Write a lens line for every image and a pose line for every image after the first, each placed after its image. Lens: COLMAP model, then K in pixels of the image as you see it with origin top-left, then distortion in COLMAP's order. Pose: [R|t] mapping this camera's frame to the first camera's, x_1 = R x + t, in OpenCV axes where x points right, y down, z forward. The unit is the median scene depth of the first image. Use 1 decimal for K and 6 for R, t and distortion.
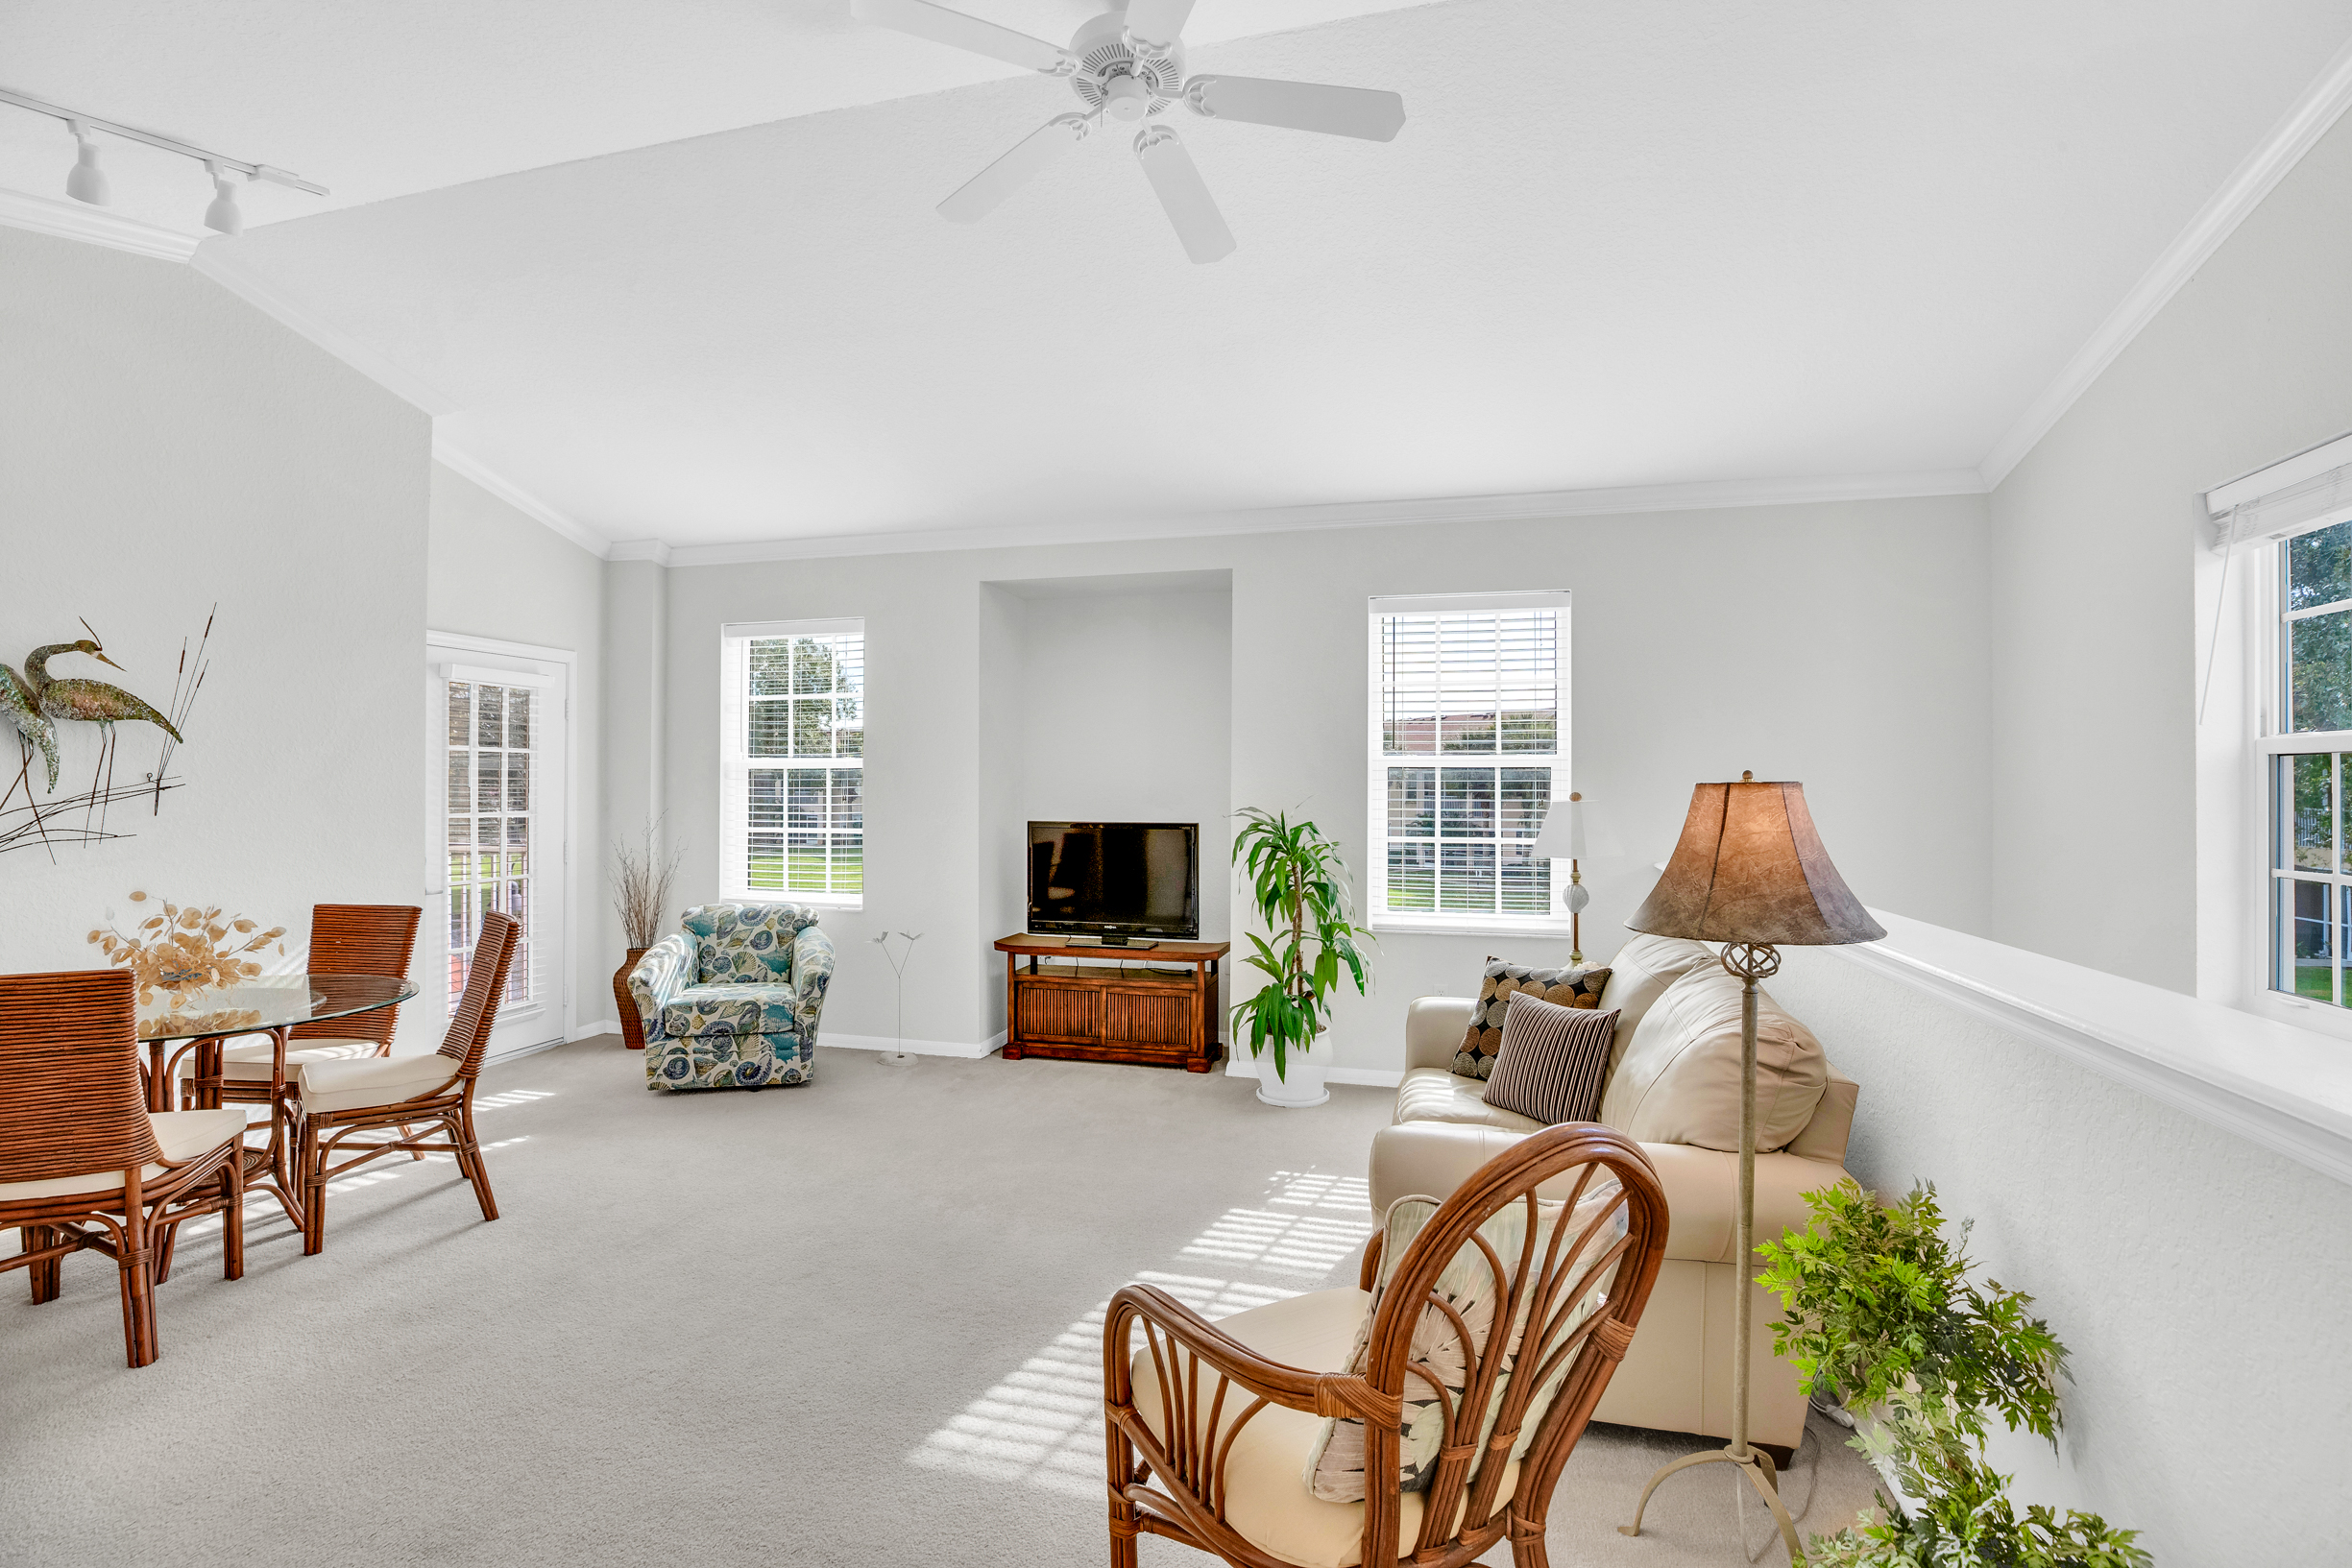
lens RADIAL K [[1080.4, 0, 1187.0], [0, 1080.4, 777.0], [0, 0, 1]] dist [-0.047404, 0.014959]
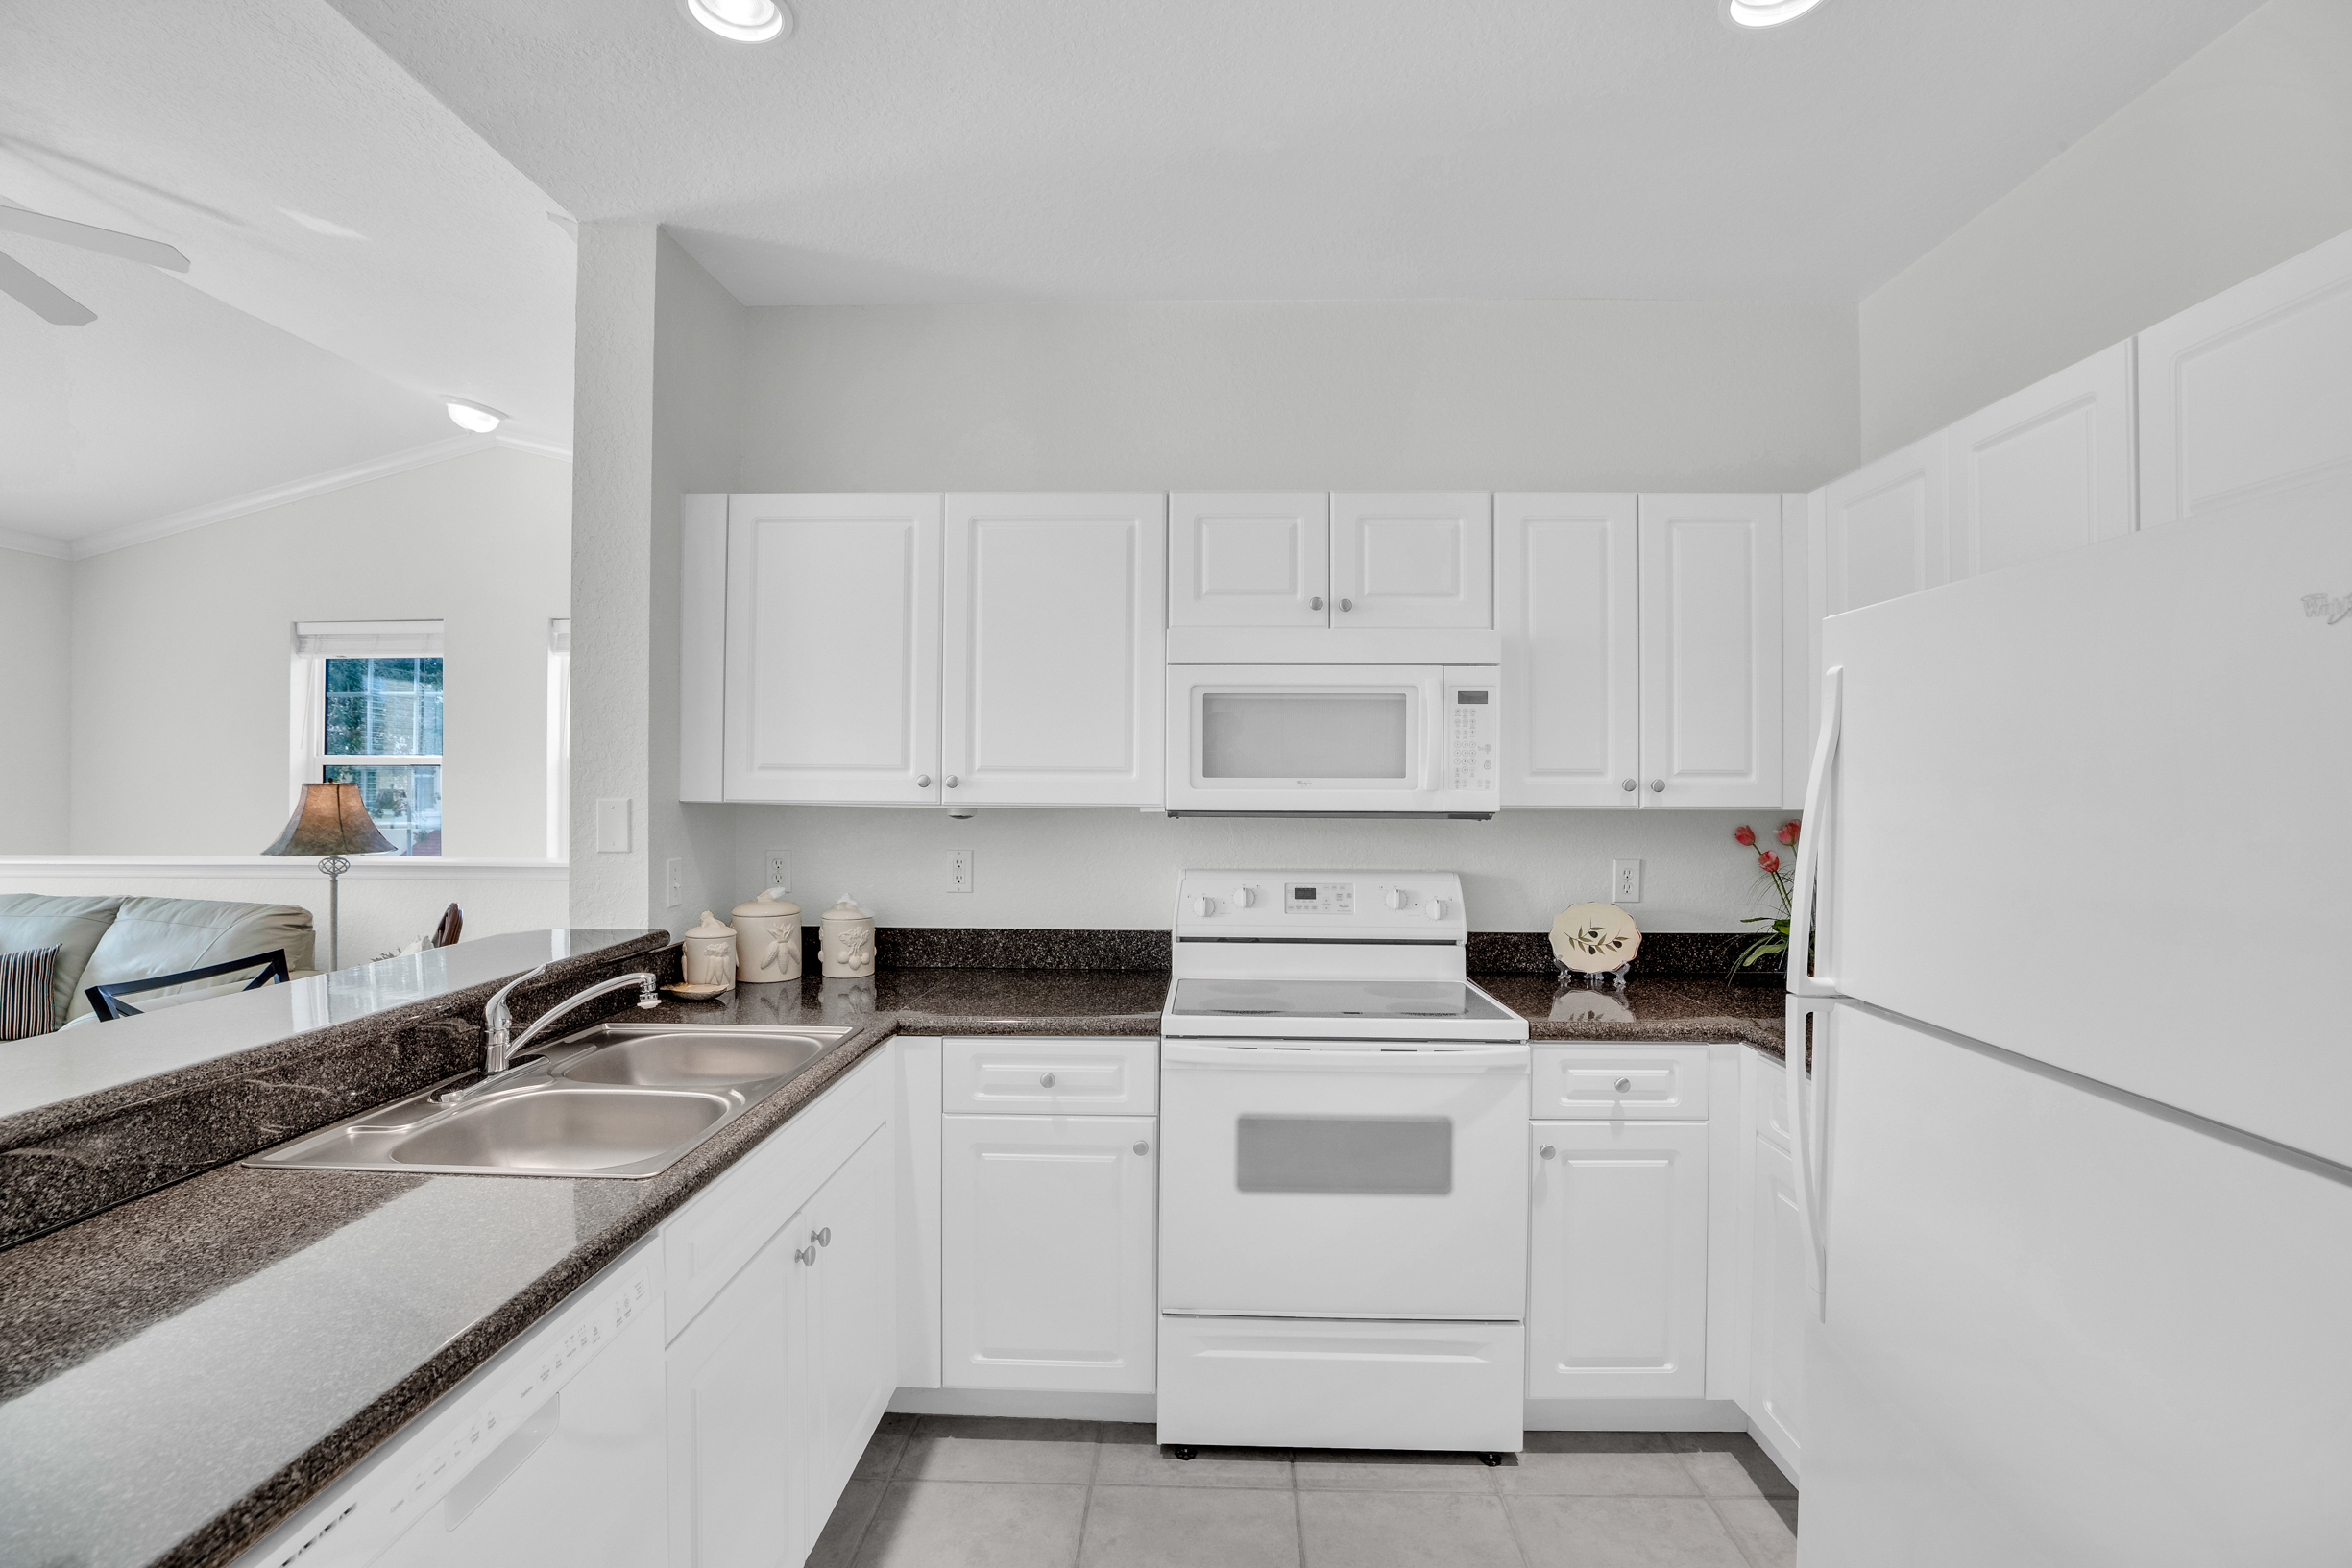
lens RADIAL K [[1080.4, 0, 1187.0], [0, 1080.4, 777.0], [0, 0, 1]] dist [-0.047404, 0.014959]
pose [[-0.220693, 0.000752, 0.975343, -0.759522], [-0.011143, 0.999932, -0.003292, -0.007128], [-0.975280, -0.011595, -0.220670, -0.082226]]
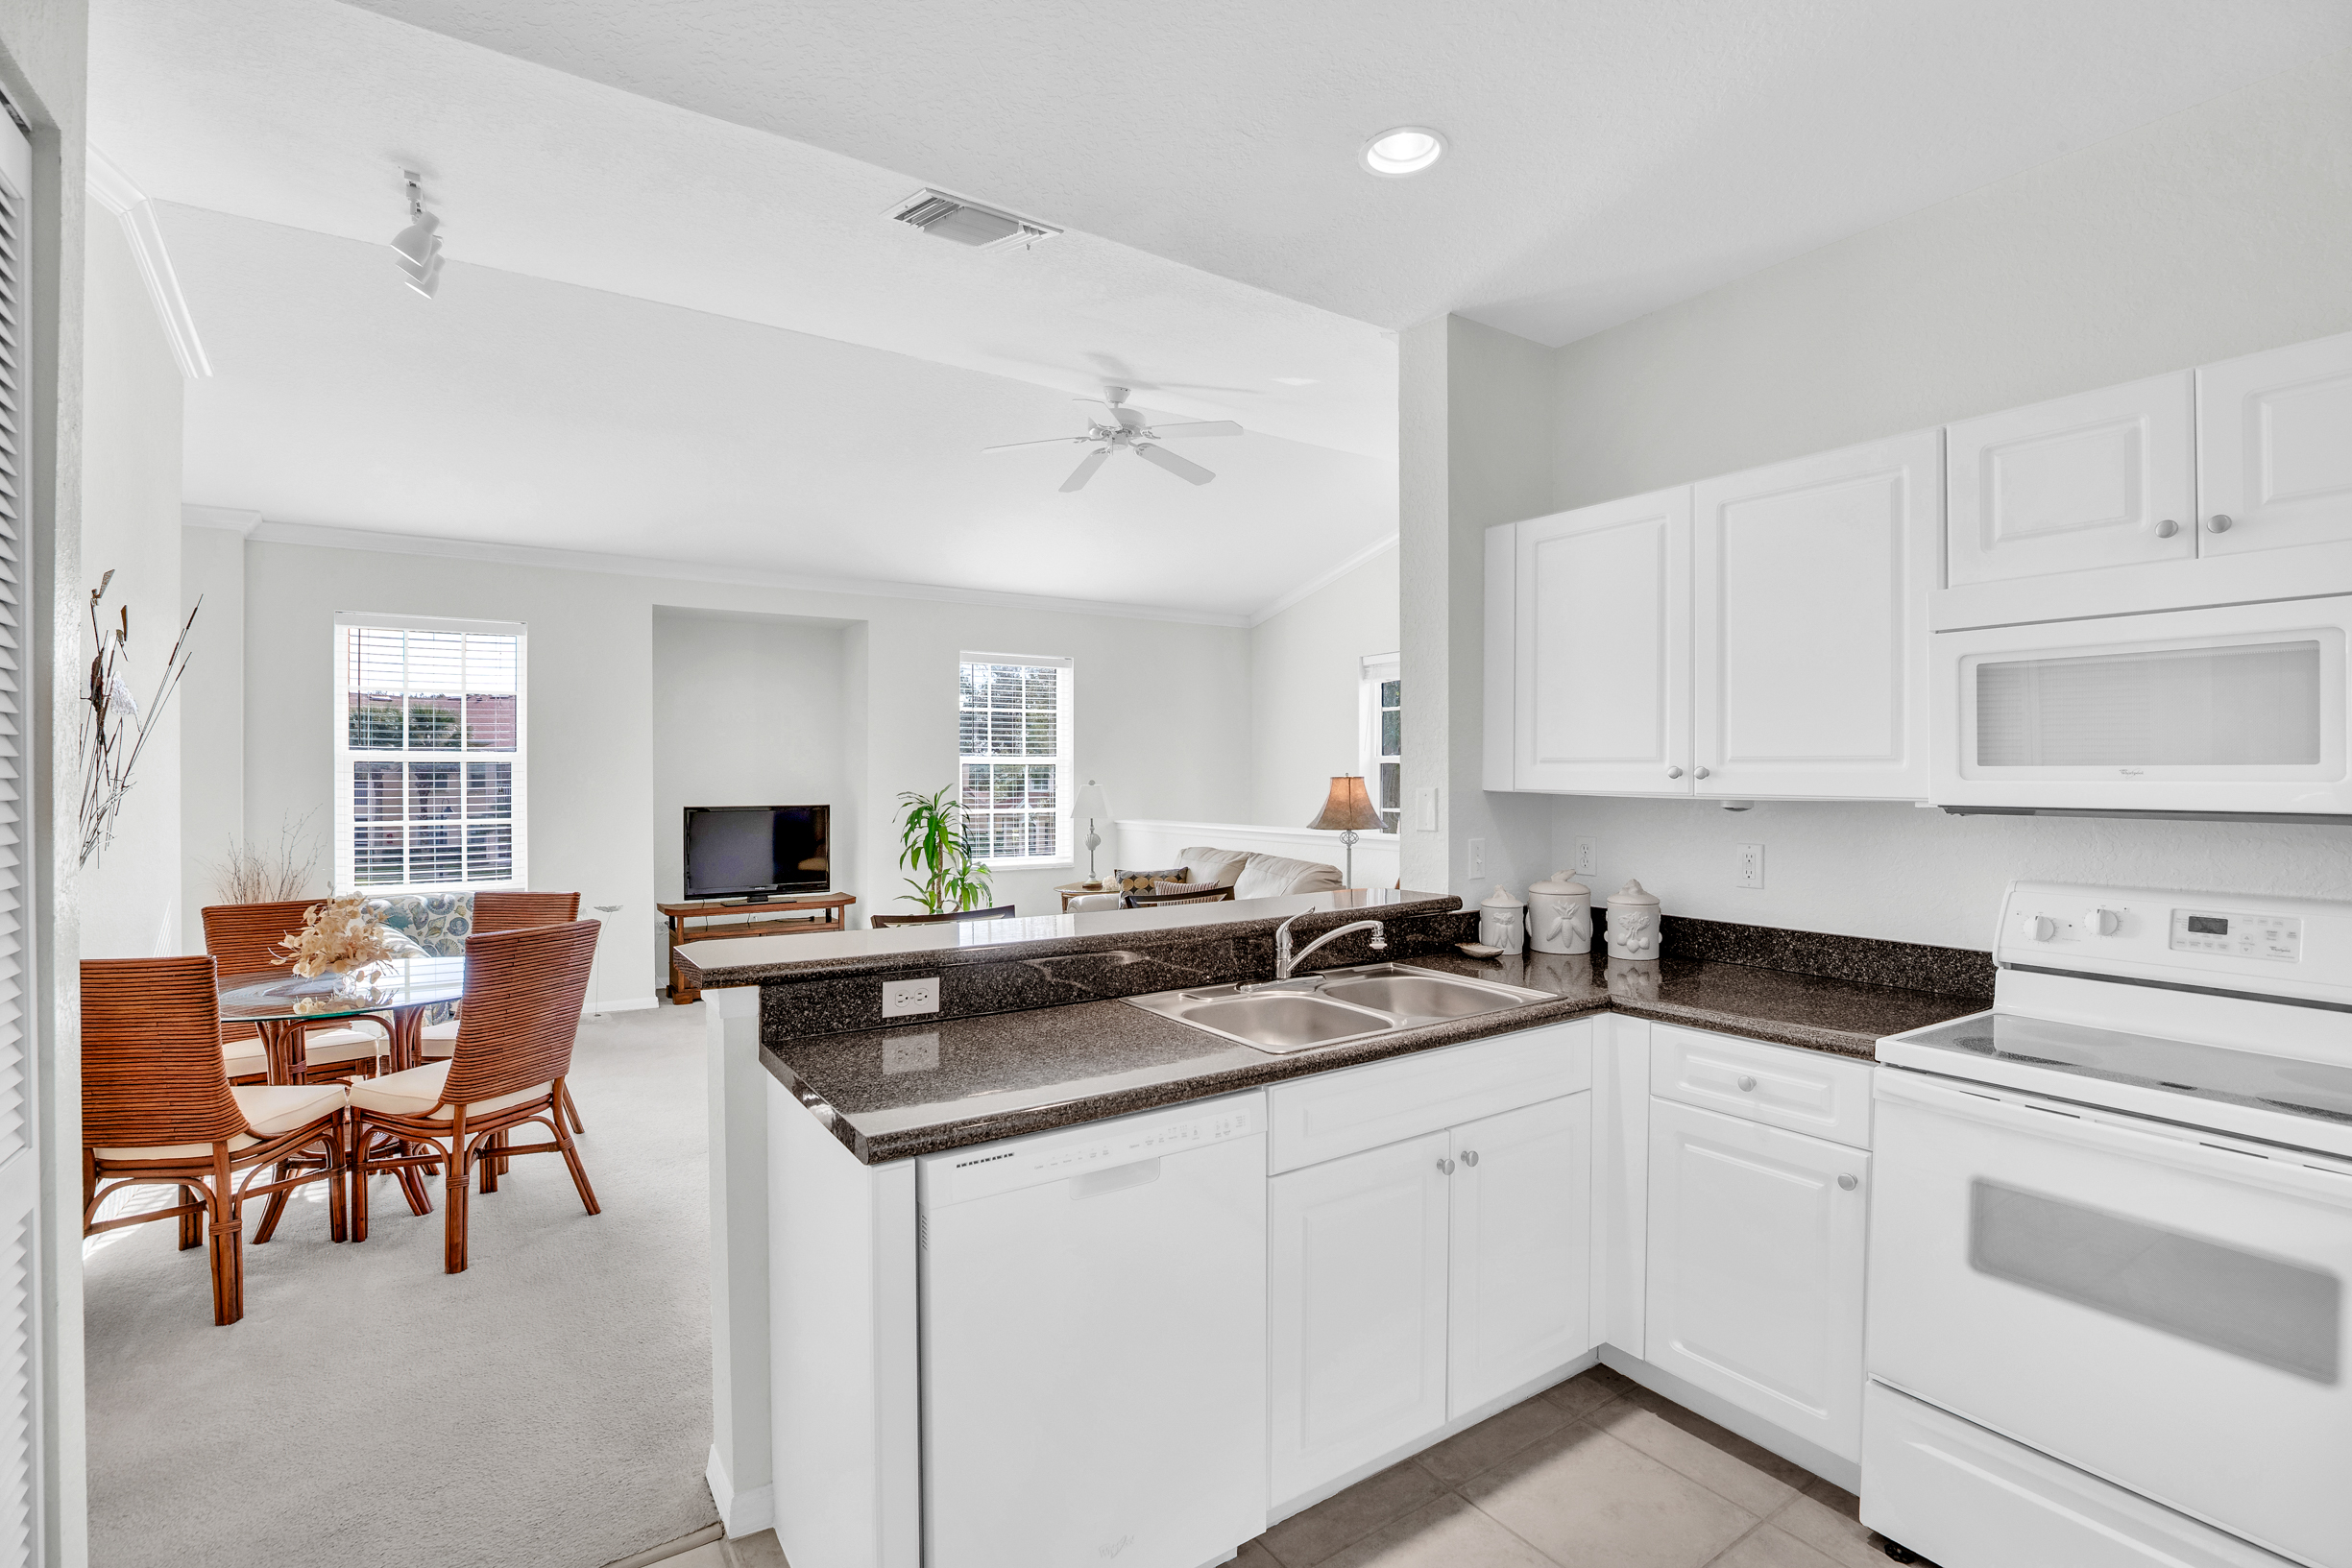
lens RADIAL K [[1080.4, 0, 1187.0], [0, 1080.4, 777.0], [0, 0, 1]] dist [-0.047404, 0.014959]
pose [[0.661318, -0.004143, 0.750094, -0.775509], [-0.004248, 0.999948, 0.009268, -0.007011], [-0.750094, -0.009315, 0.661266, -0.240746]]
